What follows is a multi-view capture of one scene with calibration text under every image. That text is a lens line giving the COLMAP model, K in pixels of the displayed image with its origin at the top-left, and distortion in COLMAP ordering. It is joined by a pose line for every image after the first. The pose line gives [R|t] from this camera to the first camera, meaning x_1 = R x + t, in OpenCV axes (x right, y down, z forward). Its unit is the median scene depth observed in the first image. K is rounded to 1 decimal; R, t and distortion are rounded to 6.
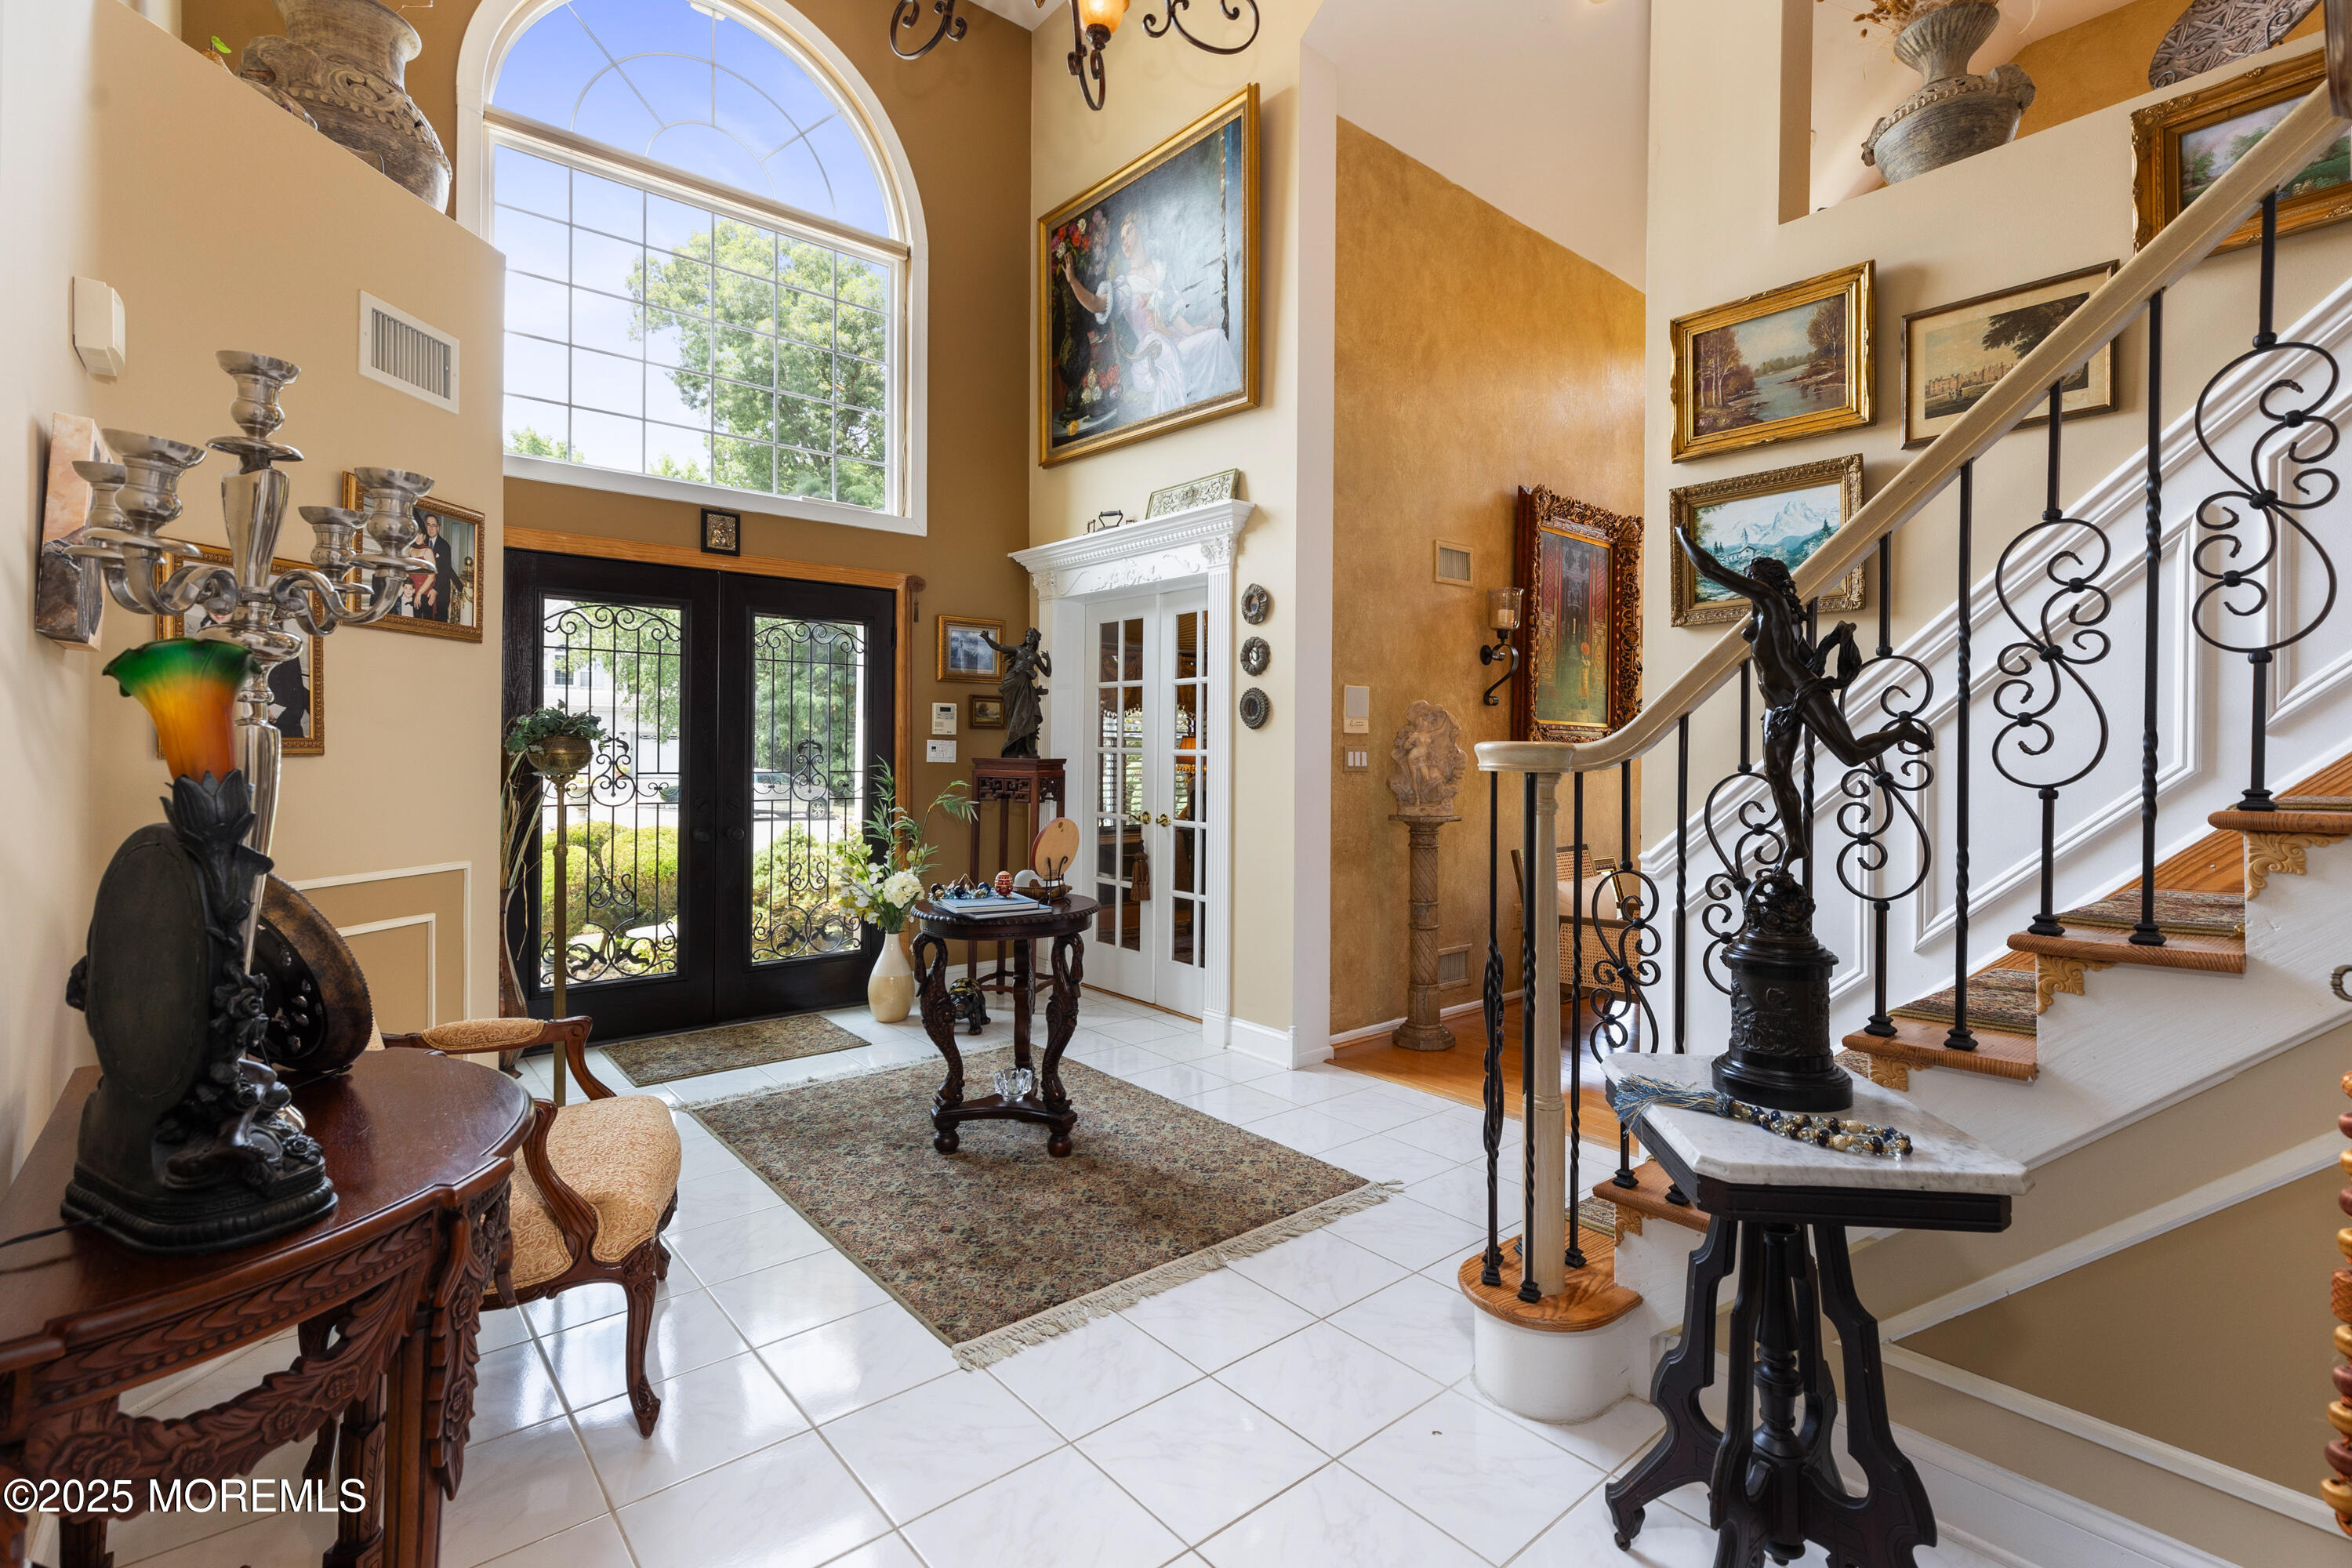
lens RADIAL K [[1070.9, 0, 1194.8], [0, 1070.9, 767.1], [0, 0, 1]] dist [0.002746, 0.000072]
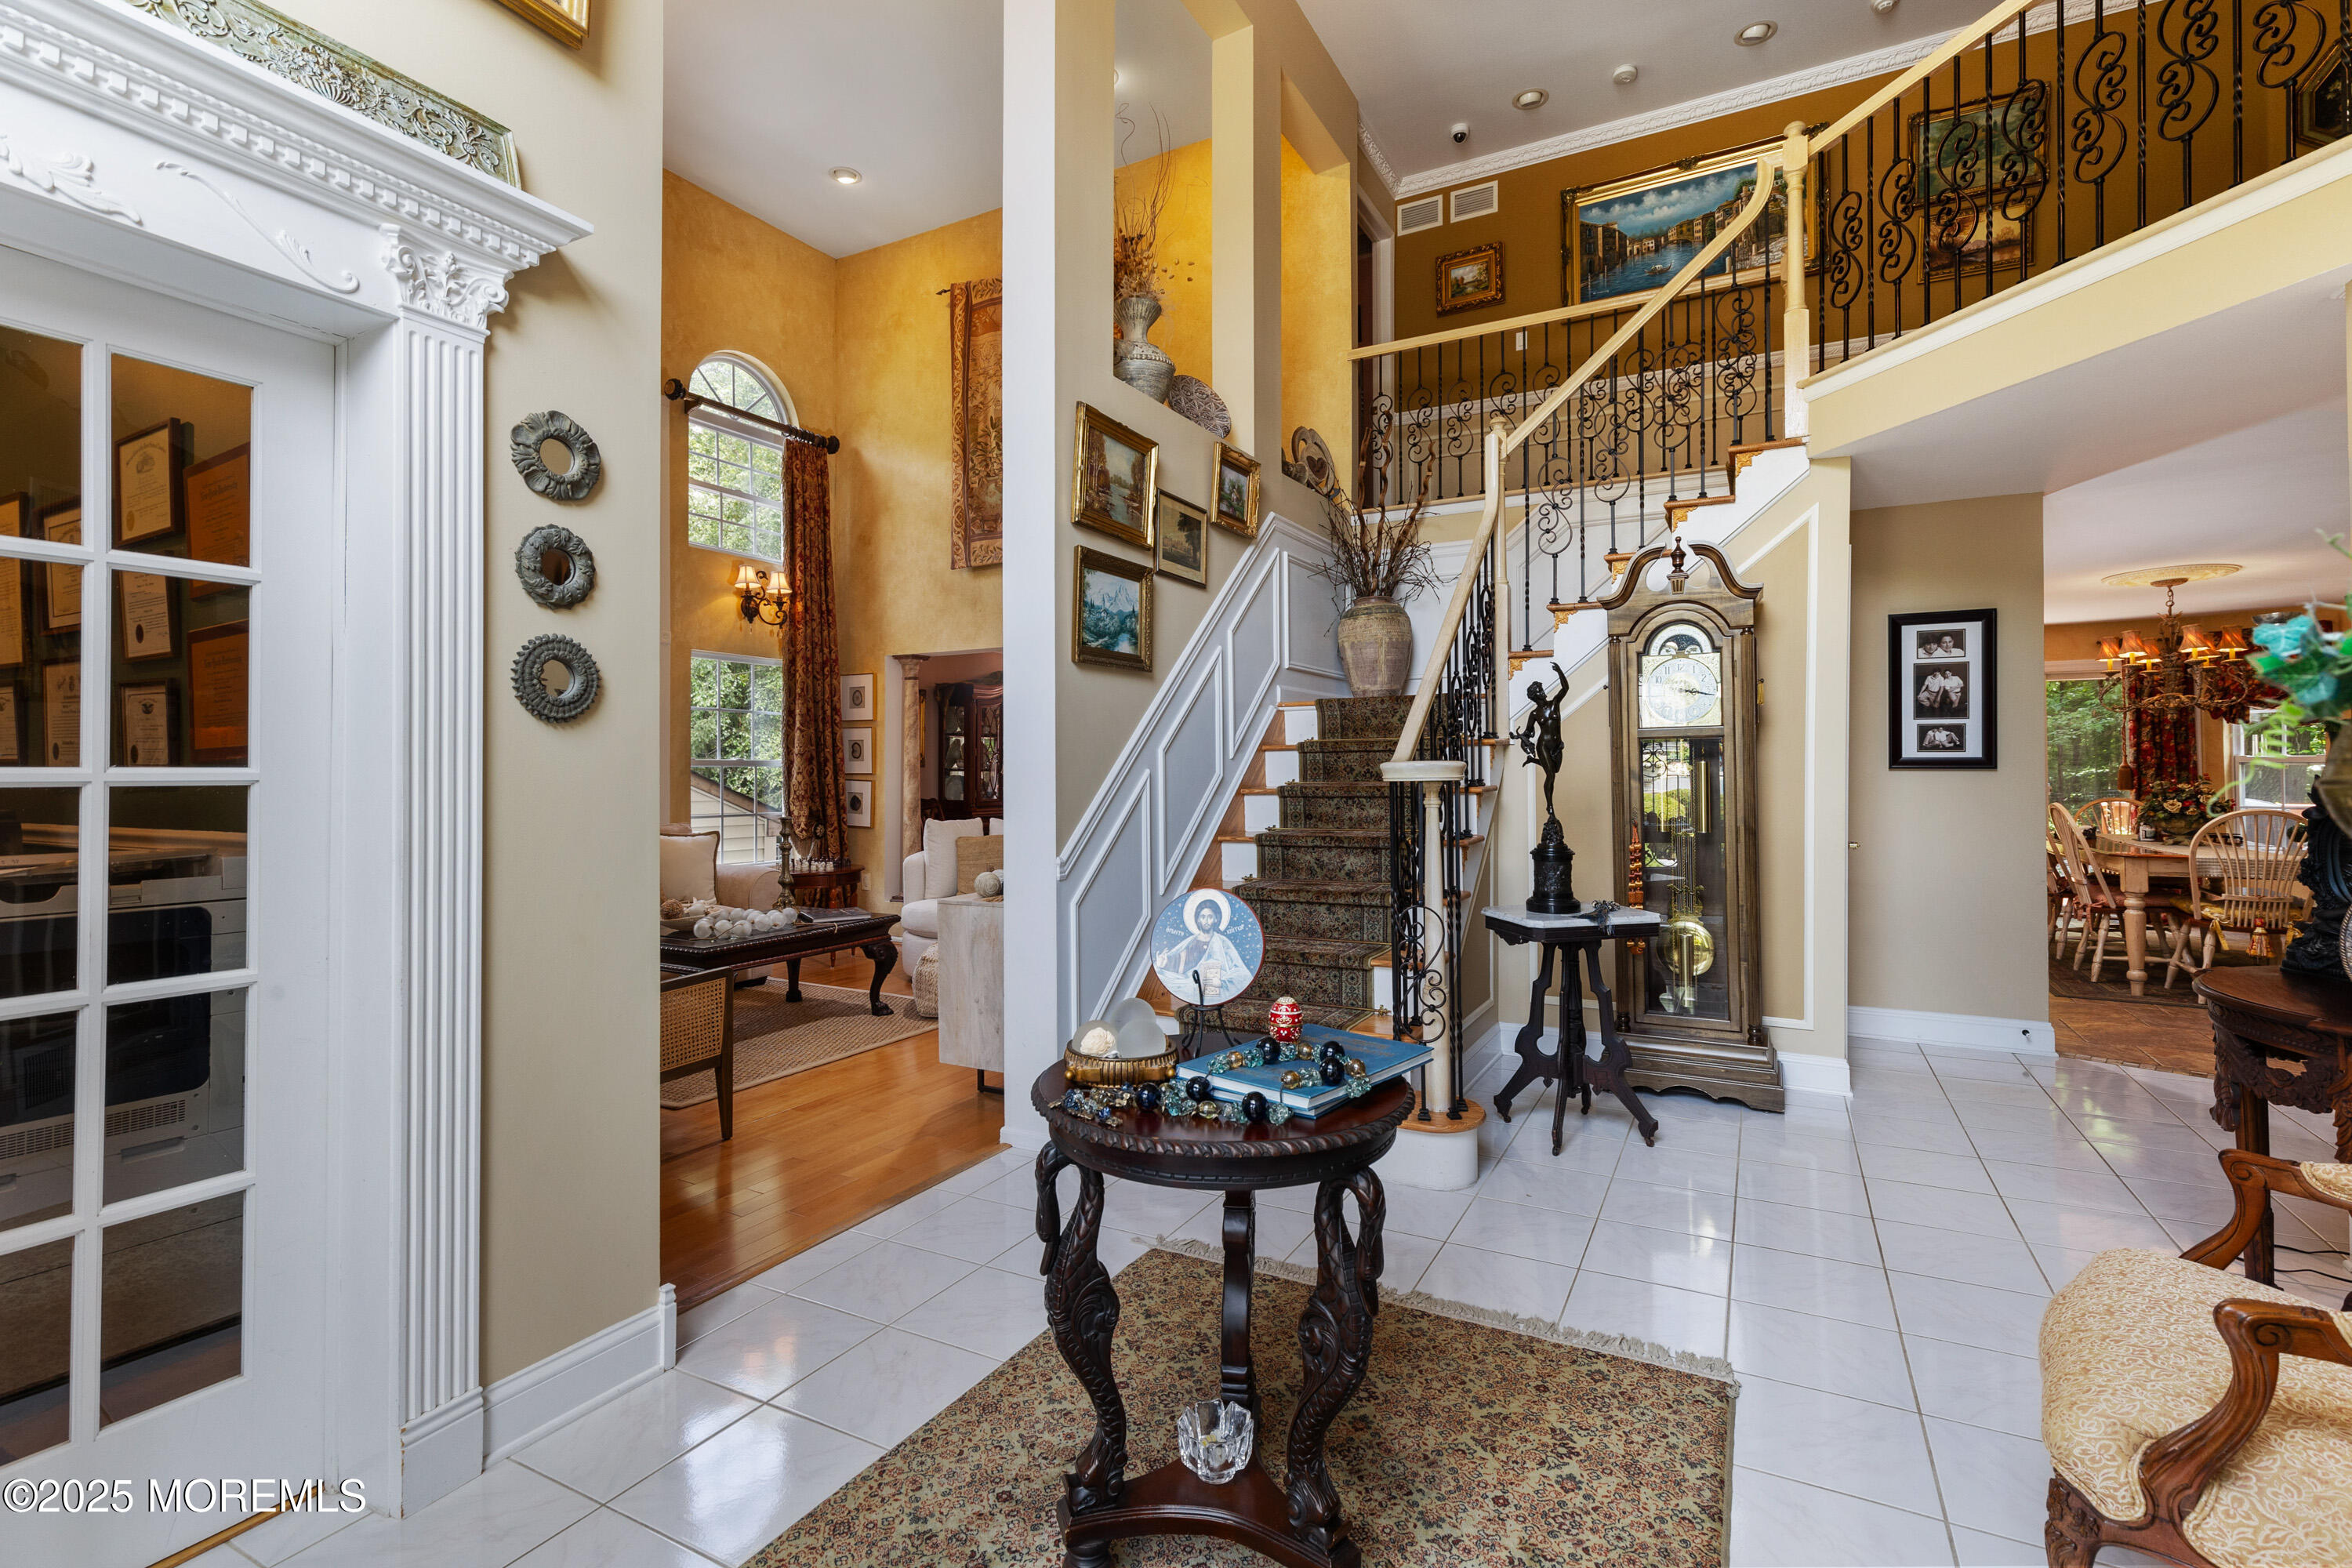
lens RADIAL K [[1070.9, 0, 1194.8], [0, 1070.9, 767.1], [0, 0, 1]] dist [0.002746, 0.000072]
pose [[-0.358146, 0.000180, 0.933666, -0.744177], [0.017187, 0.999832, 0.006400, -0.021974], [-0.933507, 0.018339, -0.358089, 1.397951]]
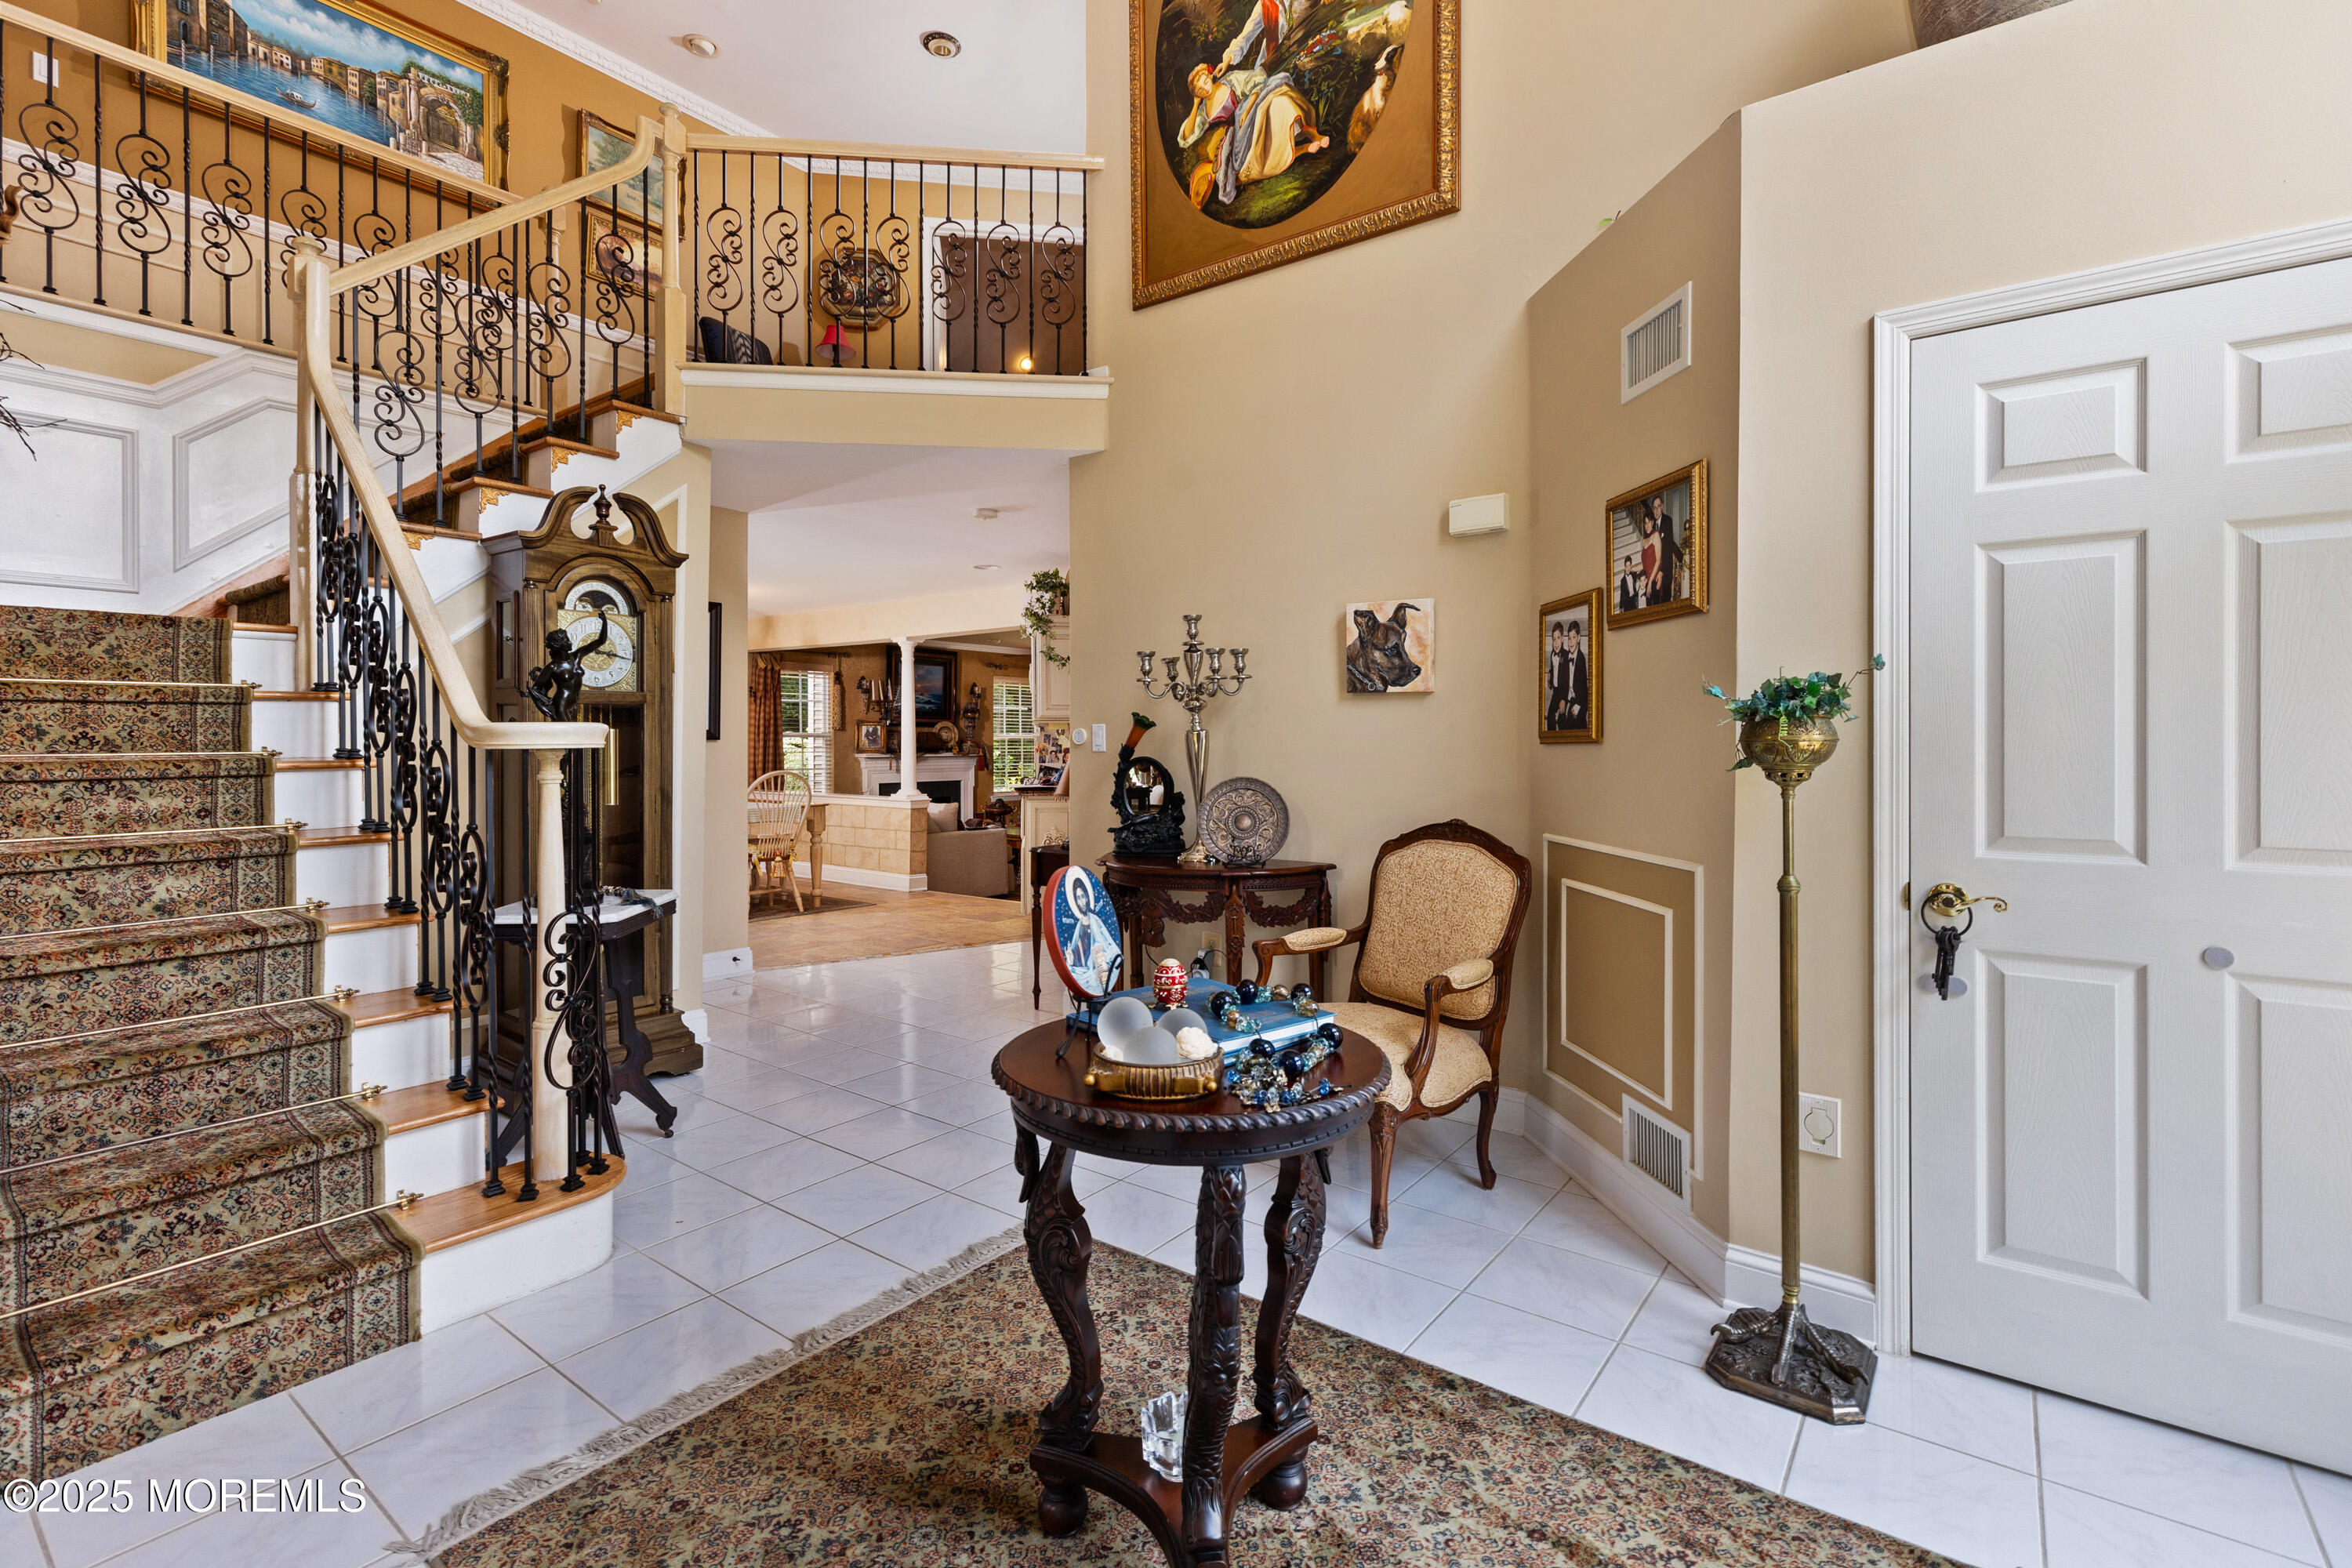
lens RADIAL K [[1060.9, 0, 1220.7], [0, 1060.9, 745.2], [0, 0, 1]] dist [-0.000709, 0.000203]
pose [[-0.973137, -0.005794, -0.230152, -0.091280], [-0.009797, 0.999820, 0.016253, -0.017840], [0.230016, 0.018071, -0.973019, 1.721637]]
